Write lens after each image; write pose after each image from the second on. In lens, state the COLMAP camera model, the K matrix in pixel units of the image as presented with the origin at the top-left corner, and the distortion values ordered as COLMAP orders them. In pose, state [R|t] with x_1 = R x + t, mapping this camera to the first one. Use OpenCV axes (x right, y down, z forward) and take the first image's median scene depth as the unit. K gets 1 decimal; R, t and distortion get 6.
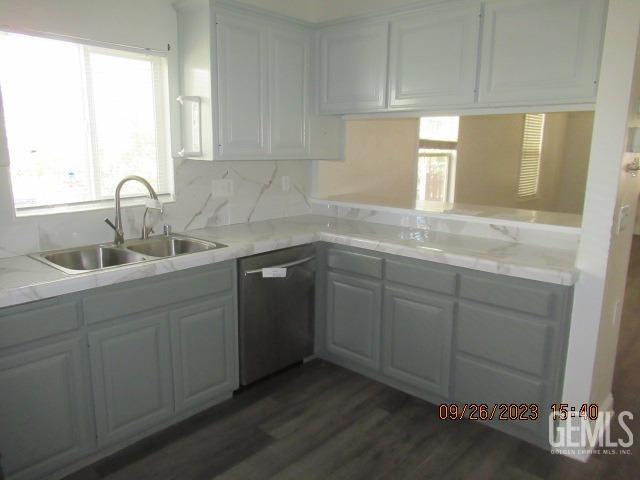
lens RADIAL K [[480.6, 0, 320.0], [0, 480.6, 240.0], [0, 0, 1]] dist [-0.002376, 0.002280]
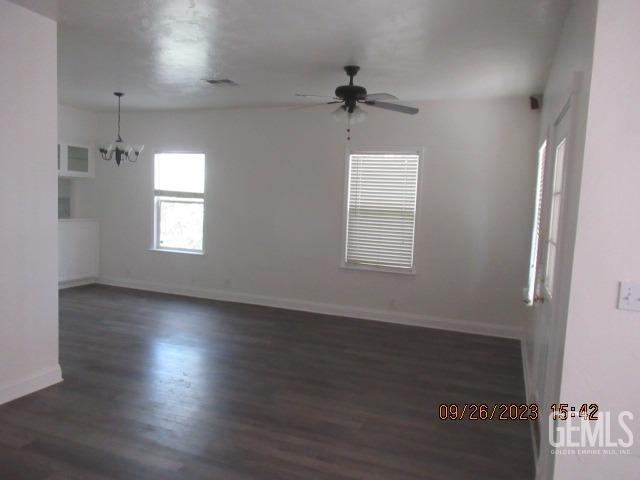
lens RADIAL K [[480.6, 0, 320.0], [0, 480.6, 240.0], [0, 0, 1]] dist [-0.002376, 0.002280]
pose [[0.331181, 0.076292, -0.940478, 3.058795], [-0.226793, 0.973943, -0.000856, -0.311133], [0.915906, 0.213577, 0.339854, 1.780455]]
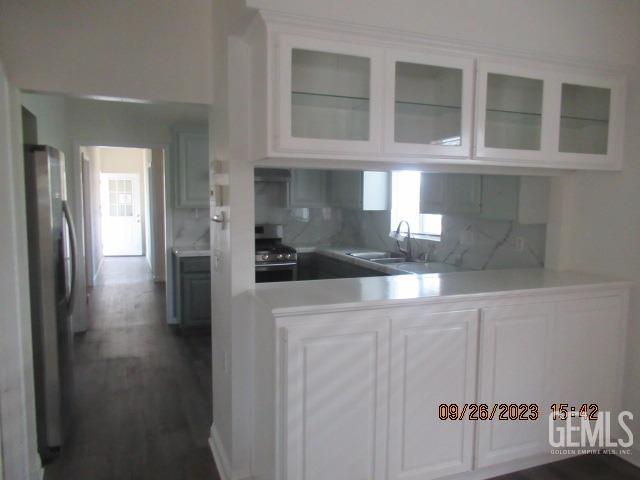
lens RADIAL K [[480.6, 0, 320.0], [0, 480.6, 240.0], [0, 0, 1]] dist [-0.002376, 0.002280]
pose [[-0.451728, 0.062342, -0.889975, 1.242944], [-0.191813, 0.967440, 0.165127, -0.270553], [0.871292, 0.245301, -0.425062, 1.379166]]
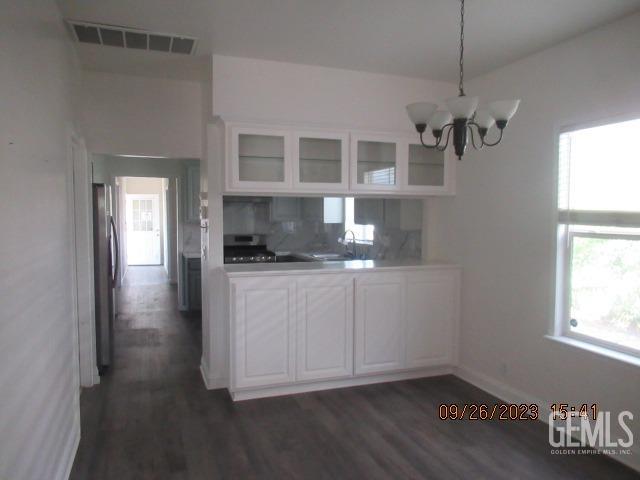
lens RADIAL K [[480.6, 0, 320.0], [0, 480.6, 240.0], [0, 0, 1]] dist [-0.002376, 0.002280]
pose [[-0.482995, 0.033027, -0.875000, 1.677118], [-0.183755, 0.973213, 0.138166, -0.358490], [0.856125, 0.227519, -0.463988, 1.847994]]
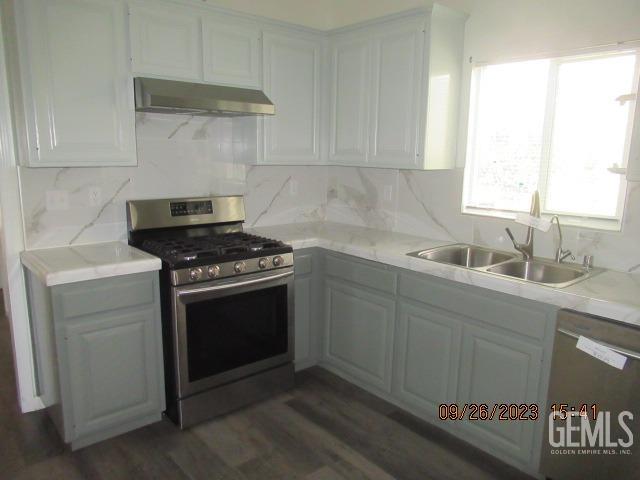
lens RADIAL K [[471.5, 0, 320.0], [0, 471.5, 240.0], [0, 0, 1]] dist [-0.009796, -0.004044]
pose [[-0.146700, 0.163823, -0.975521, 0.537041], [-0.213951, 0.957591, 0.192987, -0.114319], [0.965766, 0.237025, -0.105429, 0.648914]]
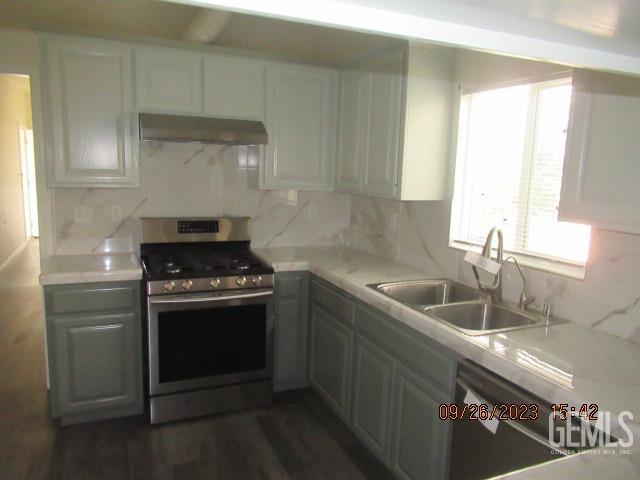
lens RADIAL K [[471.5, 0, 320.0], [0, 471.5, 240.0], [0, 0, 1]] dist [-0.009796, -0.004044]
pose [[-0.427254, 0.105724, -0.897929, 0.464232], [-0.218864, 0.951508, 0.216173, -0.203914], [0.877241, 0.288885, -0.383397, 0.961331]]
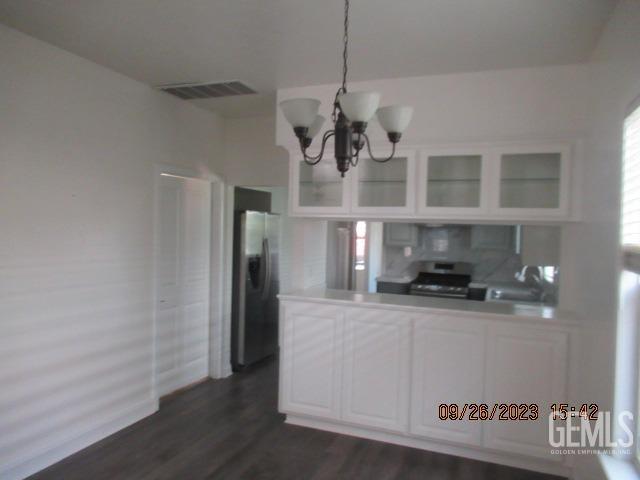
lens RADIAL K [[471.5, 0, 320.0], [0, 471.5, 240.0], [0, 0, 1]] dist [-0.009796, -0.004044]
pose [[-0.938924, -0.035520, -0.342288, 1.009644], [-0.108749, 0.974312, 0.197203, -0.469887], [0.326491, 0.222382, -0.918668, 2.268868]]
